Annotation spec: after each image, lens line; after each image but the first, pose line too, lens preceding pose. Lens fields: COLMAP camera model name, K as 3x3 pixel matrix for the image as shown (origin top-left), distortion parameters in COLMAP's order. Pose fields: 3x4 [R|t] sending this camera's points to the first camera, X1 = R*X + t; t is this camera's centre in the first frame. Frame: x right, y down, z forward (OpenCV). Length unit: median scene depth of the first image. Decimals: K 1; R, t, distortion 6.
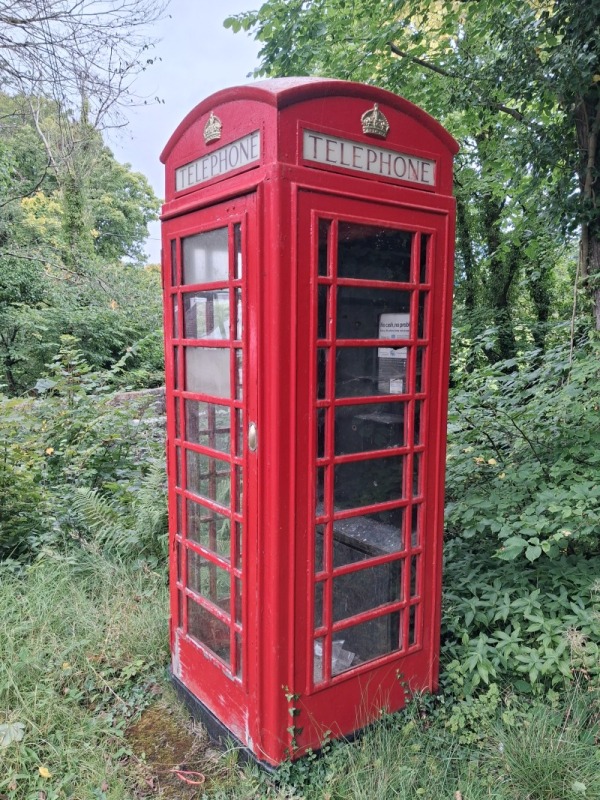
lens RADIAL K [[631.9, 0, 284.3], [0, 631.9, 412.2], [0, 0, 1]] dist [-0.030189, 0.004860]
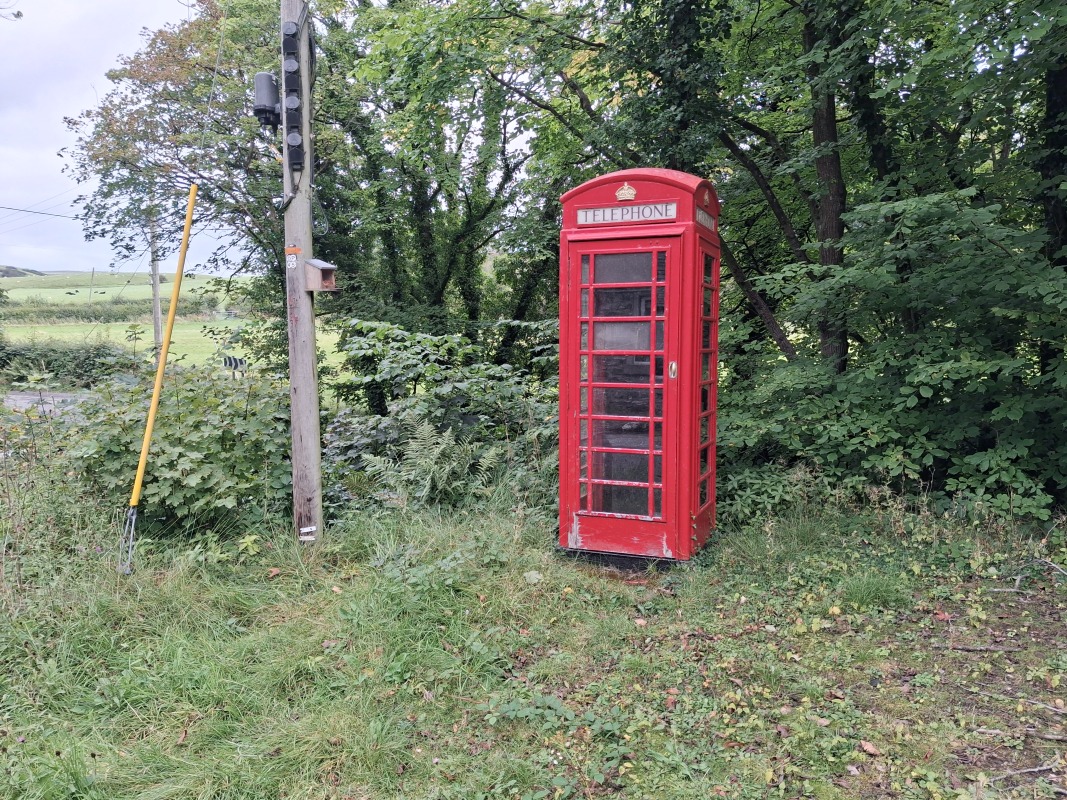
lens RADIAL K [[842.9, 0, 531.6], [0, 842.9, 407.3], [0, 0, 1]] dist [-0.030189, 0.004860]
pose [[0.853520, -0.042875, 0.519293, -1.337973], [0.065720, 0.997508, -0.025661, 0.146188], [-0.516898, 0.056030, 0.854211, -0.676244]]
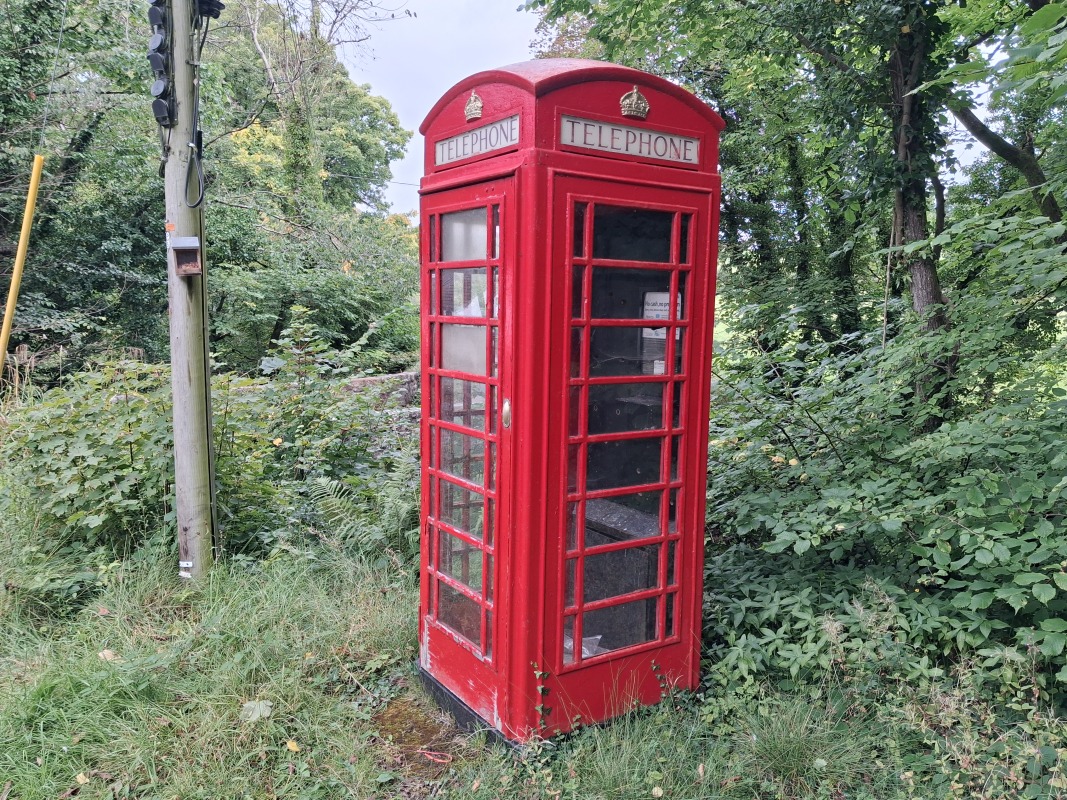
lens RADIAL K [[842.9, 0, 534.4], [0, 842.9, 397.2], [0, 0, 1]] dist [-0.030189, 0.004860]
pose [[0.999175, 0.018962, -0.035905, 0.034921], [-0.019516, 0.999695, -0.015157, 0.026924], [0.035607, 0.015846, 0.999240, -0.289241]]
